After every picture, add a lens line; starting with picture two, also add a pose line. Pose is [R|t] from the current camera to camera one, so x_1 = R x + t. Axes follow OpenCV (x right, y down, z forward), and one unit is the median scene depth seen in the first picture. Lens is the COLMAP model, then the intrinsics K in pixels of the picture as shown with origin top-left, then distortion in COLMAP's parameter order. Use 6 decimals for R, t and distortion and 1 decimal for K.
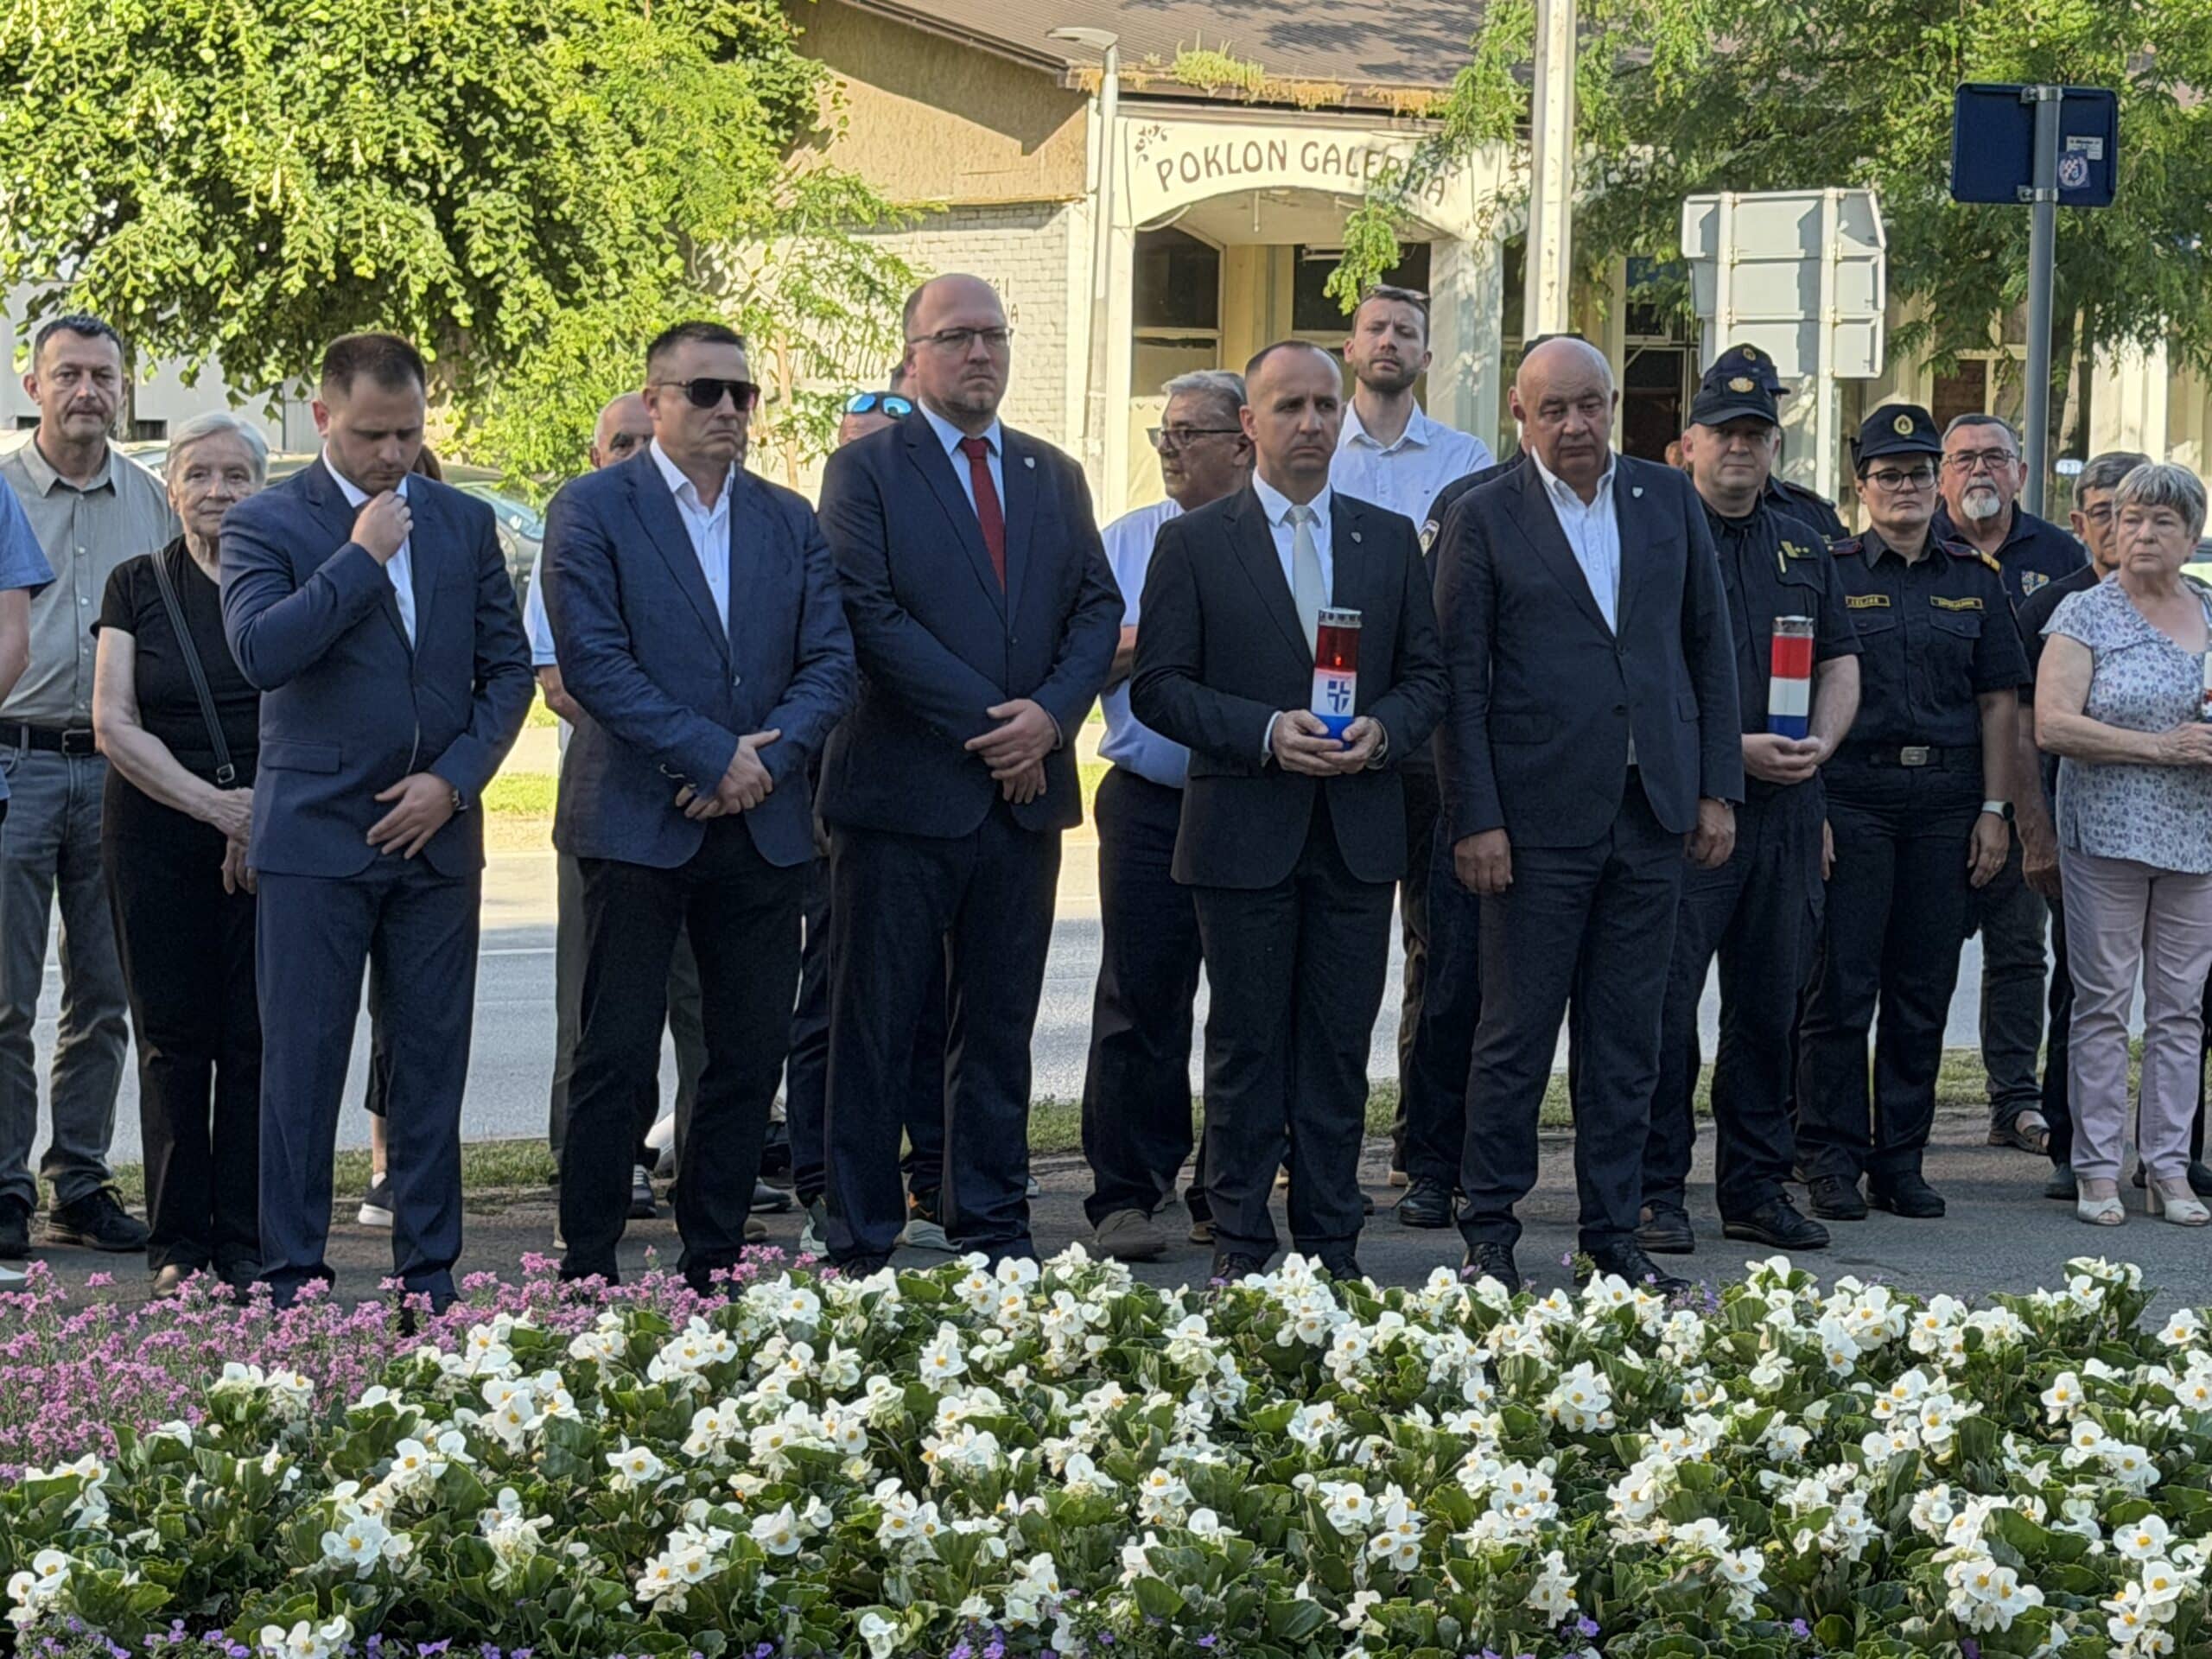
lens RADIAL K [[5781.5, 0, 1145.3], [0, 5781.5, 828.8], [0, 0, 1]] dist [0.123579, 0.565426]
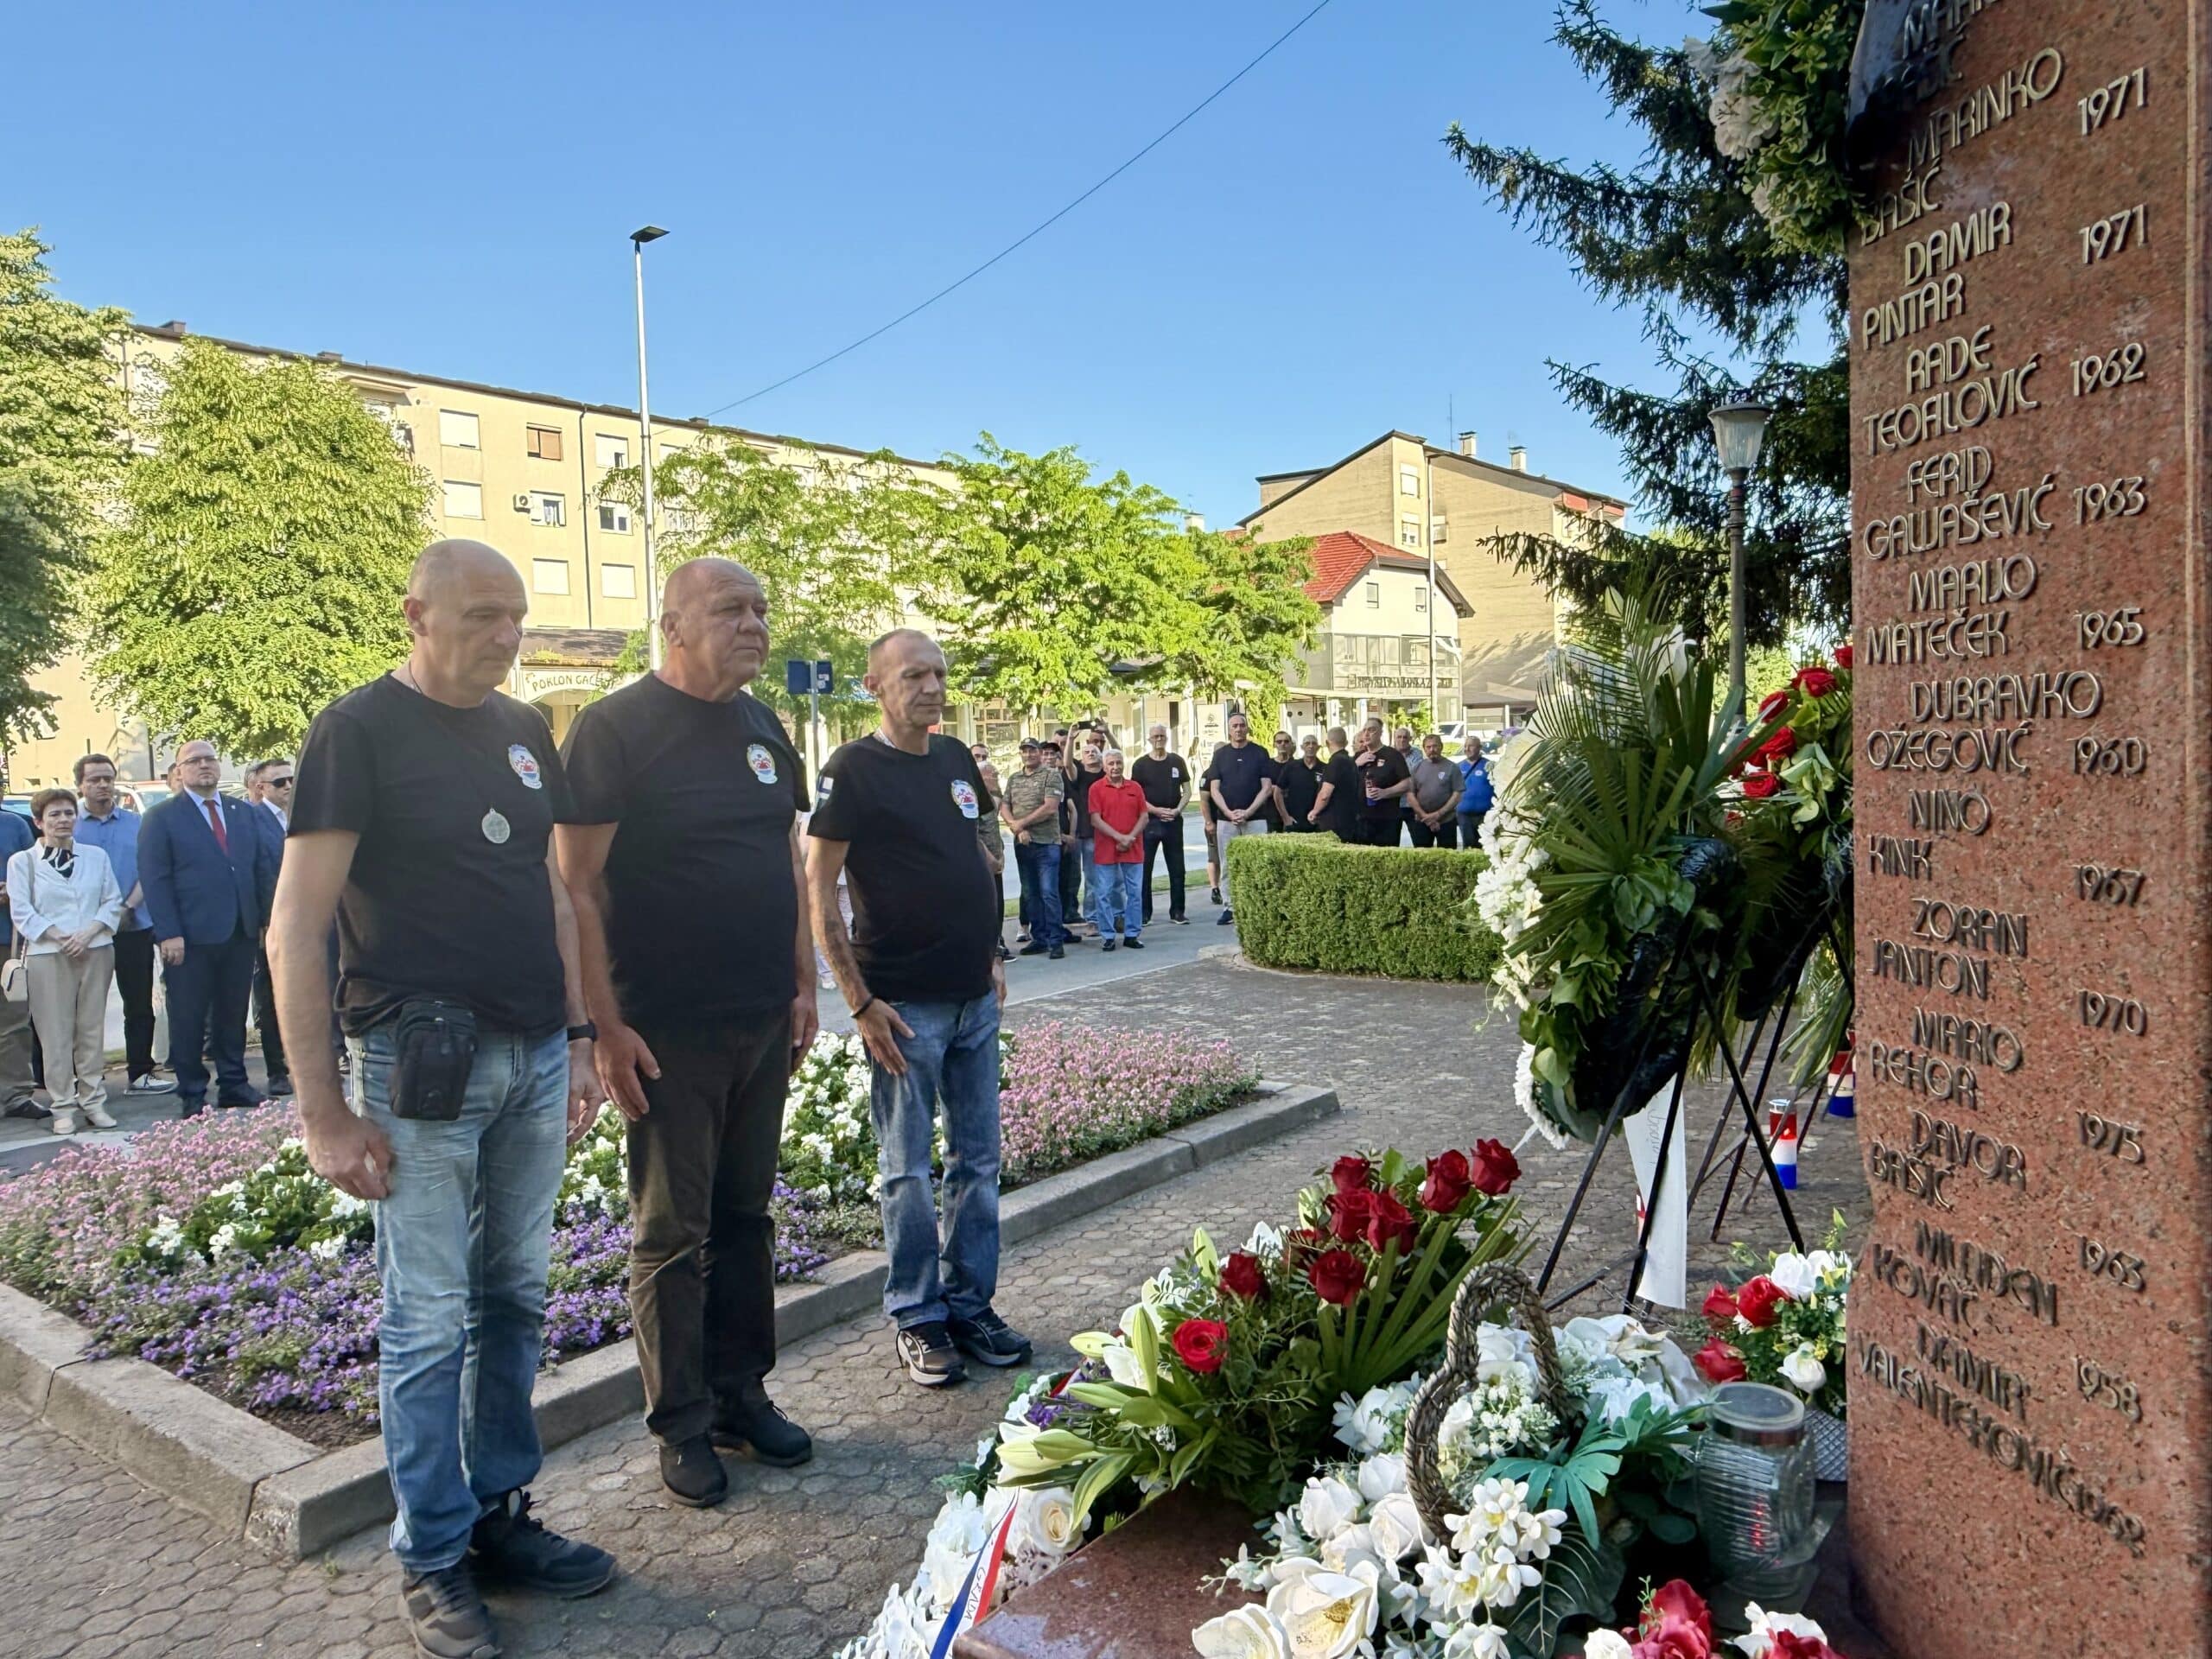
lens RADIAL K [[1550.3, 0, 1103.4], [0, 1550.3, 826.2], [0, 0, 1]] dist [-0.000418, 0.004326]
pose [[0.936112, -0.070384, 0.344586, -0.028888], [0.074963, 0.997186, 0.000034, -0.030917], [-0.343619, 0.025799, 0.938755, 0.117476]]
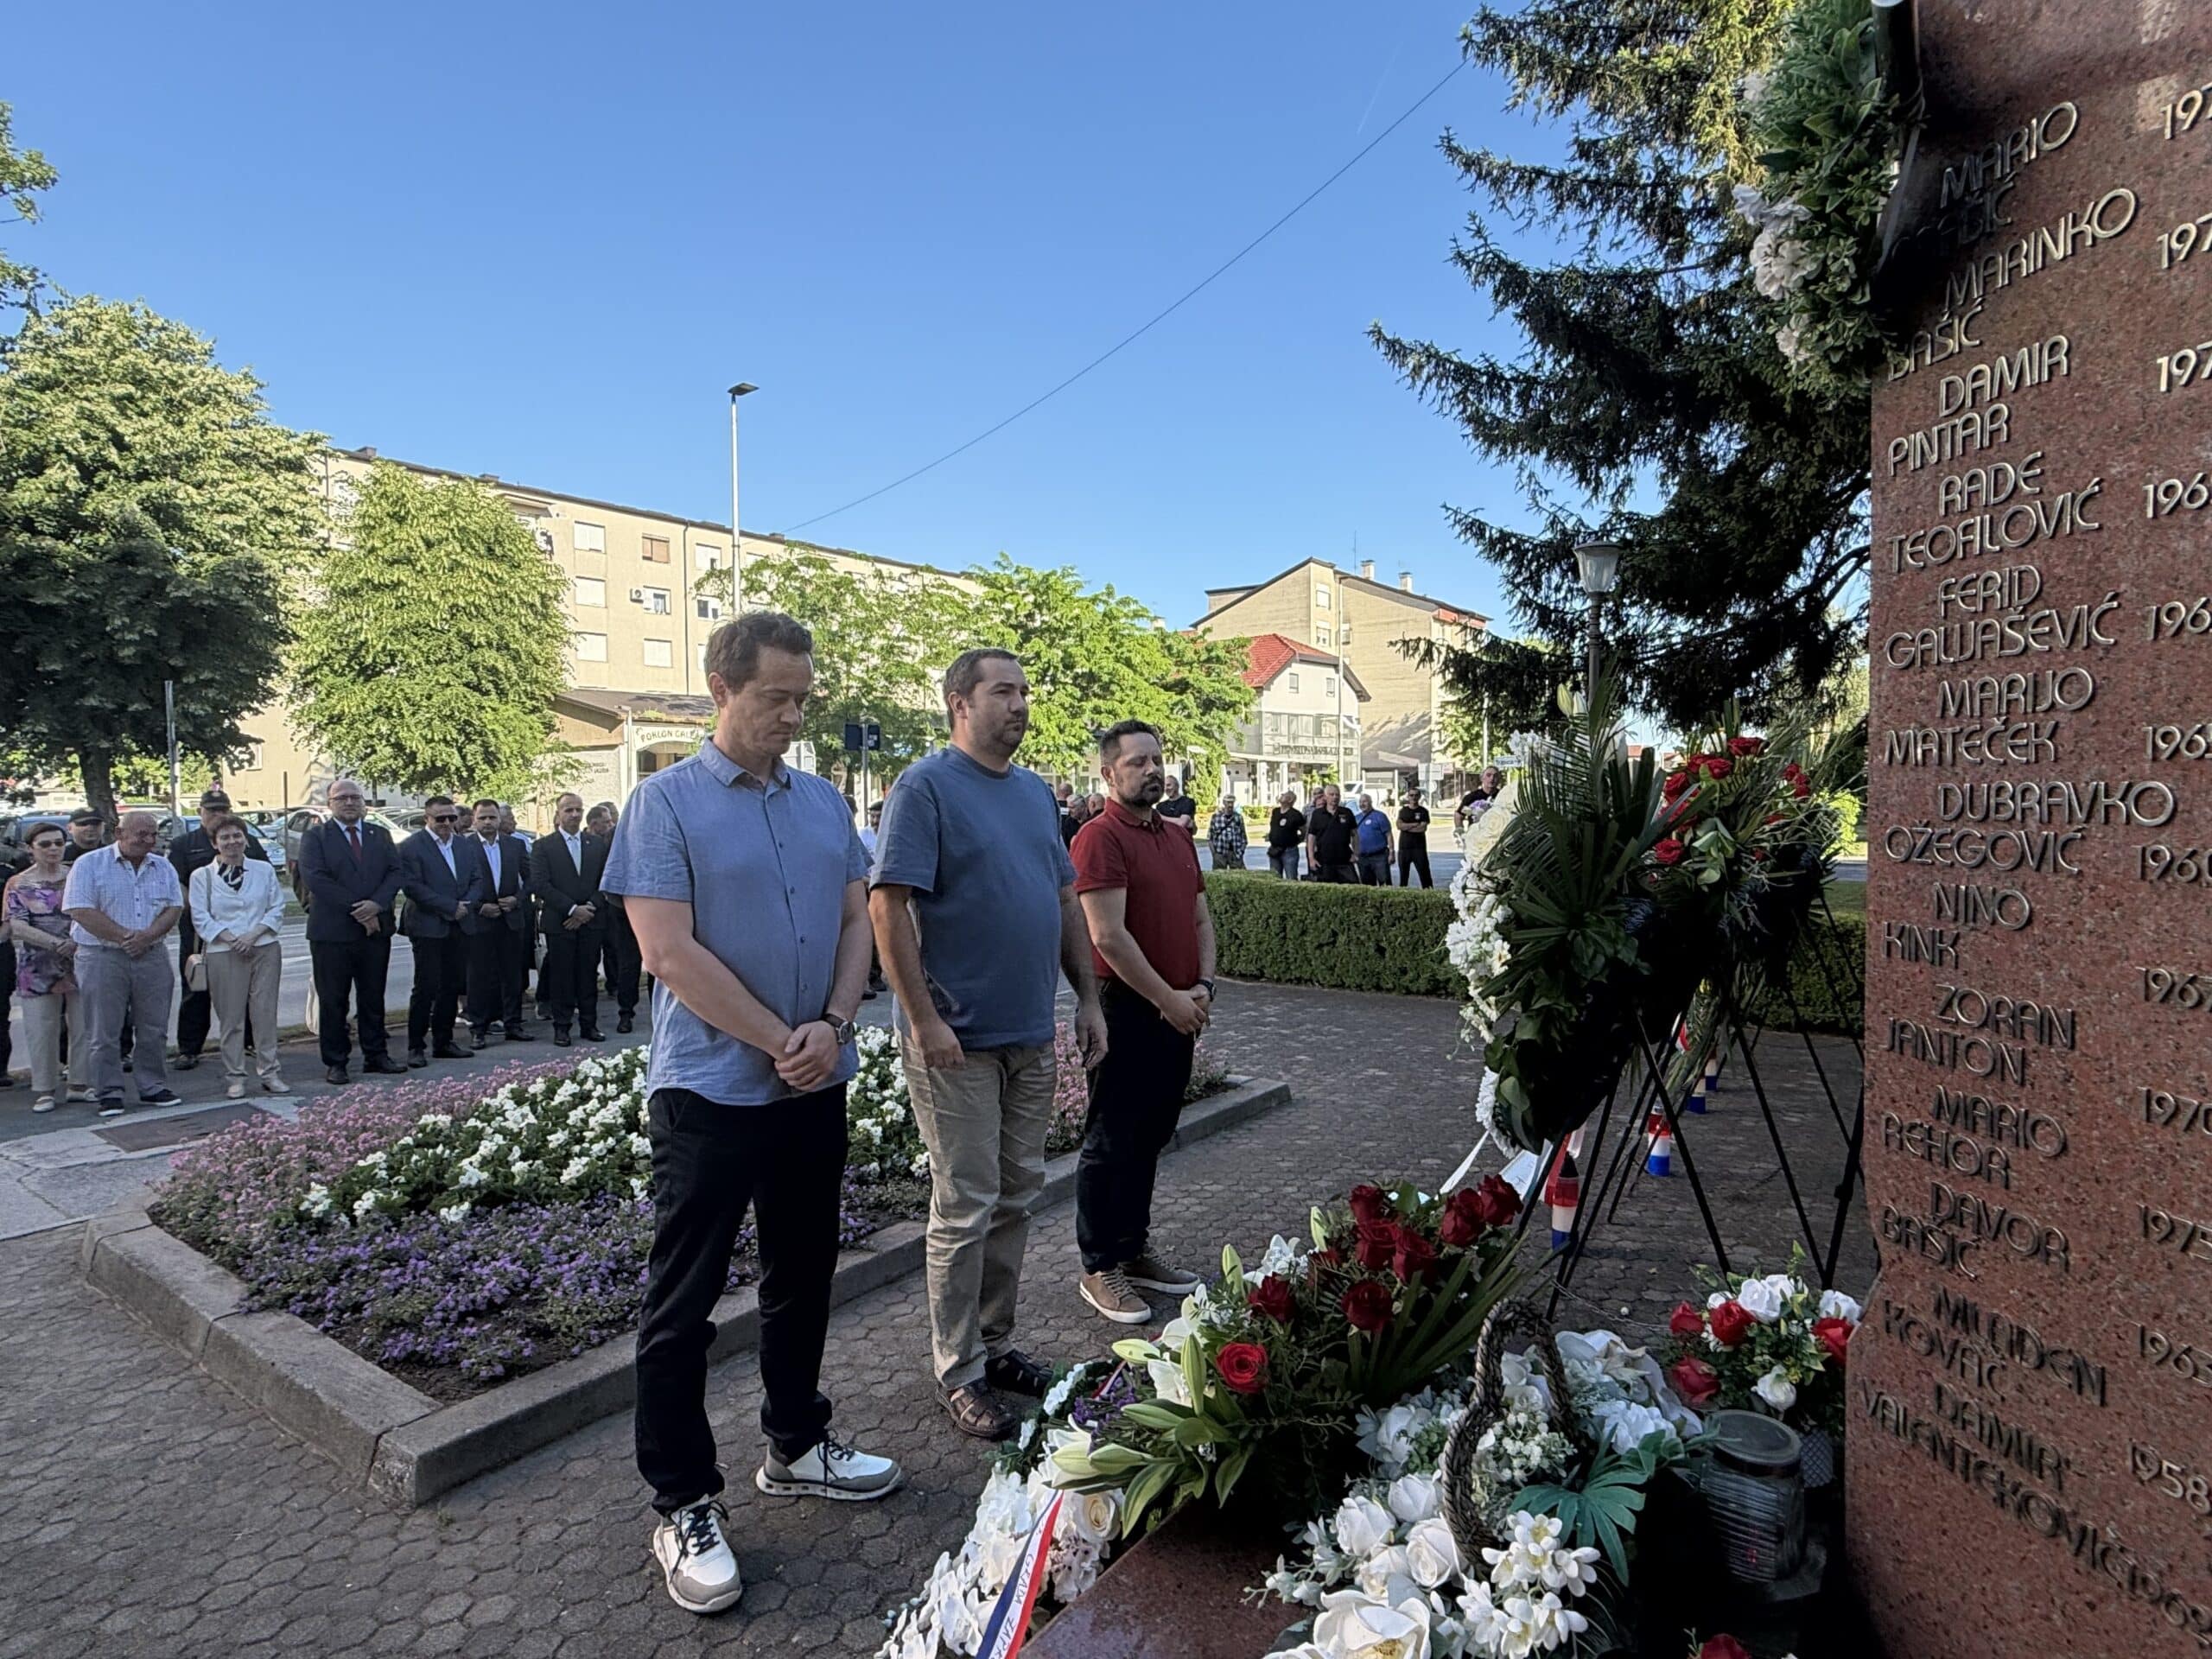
lens RADIAL K [[1195.0, 0, 1110.5], [0, 1195.0, 831.3], [0, 0, 1]] dist [0.002757, -0.000808]
pose [[0.928910, -0.043407, 0.367753, -0.029264], [0.054119, 0.998356, -0.018862, -0.039139], [-0.366330, 0.037423, 0.929732, 0.162967]]
